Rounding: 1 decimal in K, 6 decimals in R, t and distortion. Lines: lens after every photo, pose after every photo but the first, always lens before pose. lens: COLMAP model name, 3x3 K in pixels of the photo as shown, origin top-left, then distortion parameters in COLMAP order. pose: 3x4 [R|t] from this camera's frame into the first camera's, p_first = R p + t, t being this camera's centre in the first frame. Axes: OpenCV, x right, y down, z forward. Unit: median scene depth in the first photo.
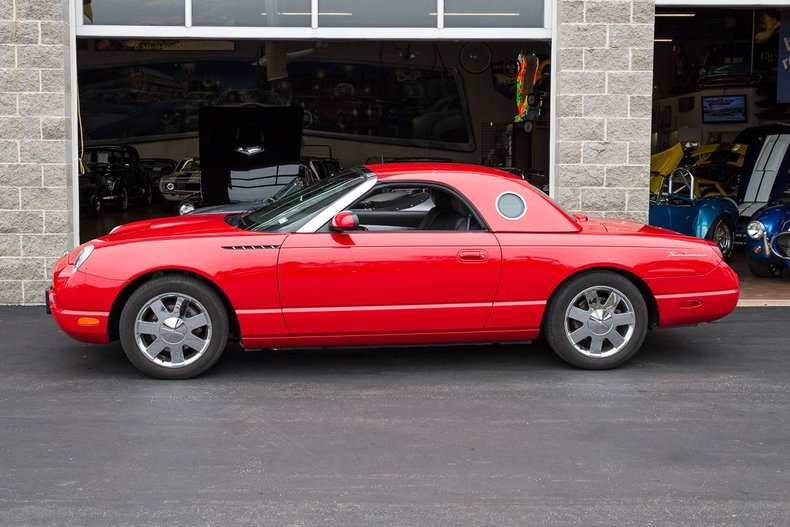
lens RADIAL K [[1000.5, 0, 377.8], [0, 1000.5, 263.4], [0, 0, 1]] dist [0.000694, 0.039677]
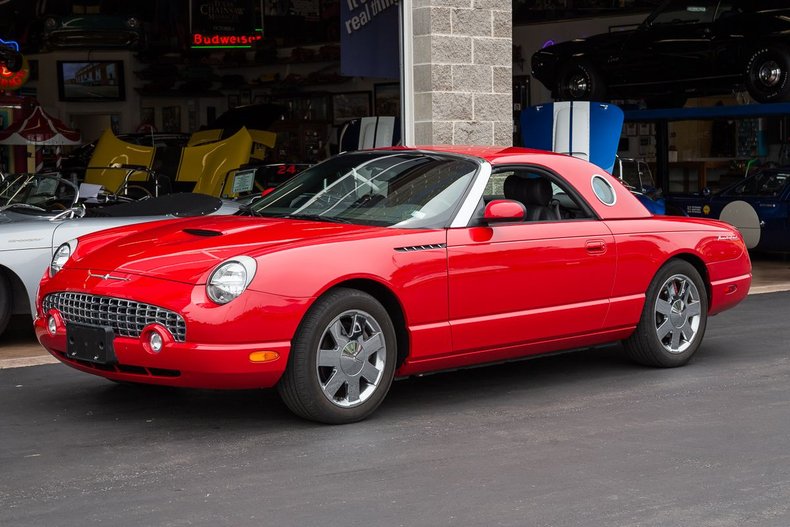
lens RADIAL K [[1674.3, 0, 395.0], [0, 1674.3, 263.5], [0, 0, 1]] dist [0.058721, 0.209301]
pose [[0.769315, -0.051599, 0.636783, -0.715942], [0.079024, 0.996764, -0.014702, 0.010822], [-0.633964, 0.061631, 0.770903, -0.019019]]
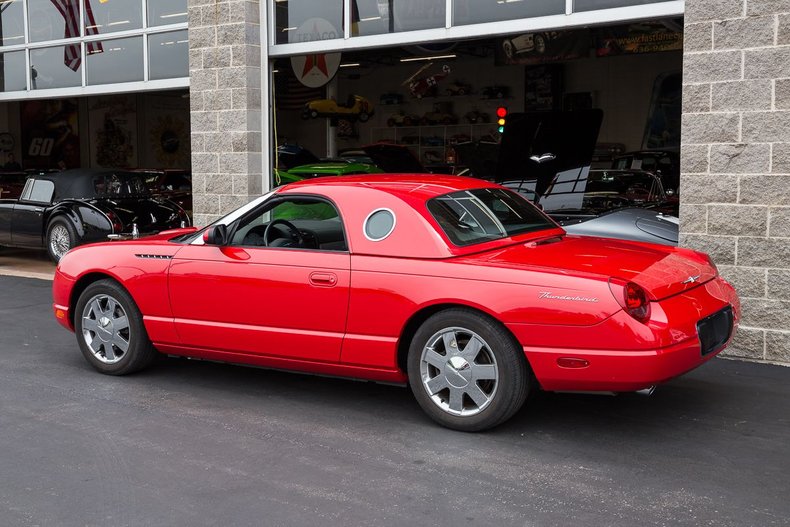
lens RADIAL K [[993.6, 0, 394.6], [0, 993.6, 277.4], [0, 0, 1]] dist [0.031513, 0.055242]
pose [[0.770203, 0.065391, -0.634438, 0.514493], [-0.059157, 0.997767, 0.031023, -0.029394], [0.635050, 0.013638, 0.772351, 0.259255]]
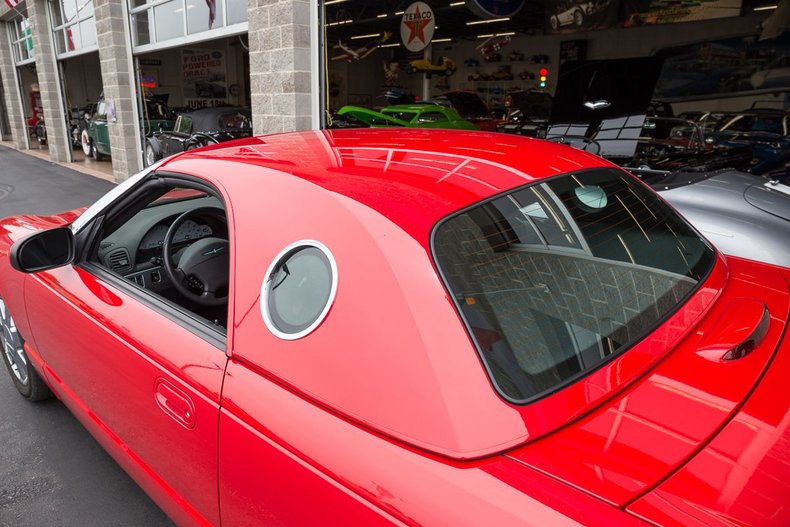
lens RADIAL K [[541.9, 0, 395.0], [0, 541.9, 263.5], [0, 0, 1]] dist [-0.093678, 0.084076]
pose [[0.672073, 0.213425, -0.709061, 0.203198], [-0.084412, 0.973403, 0.212983, -0.077158], [0.735658, -0.083287, 0.672213, 0.677806]]
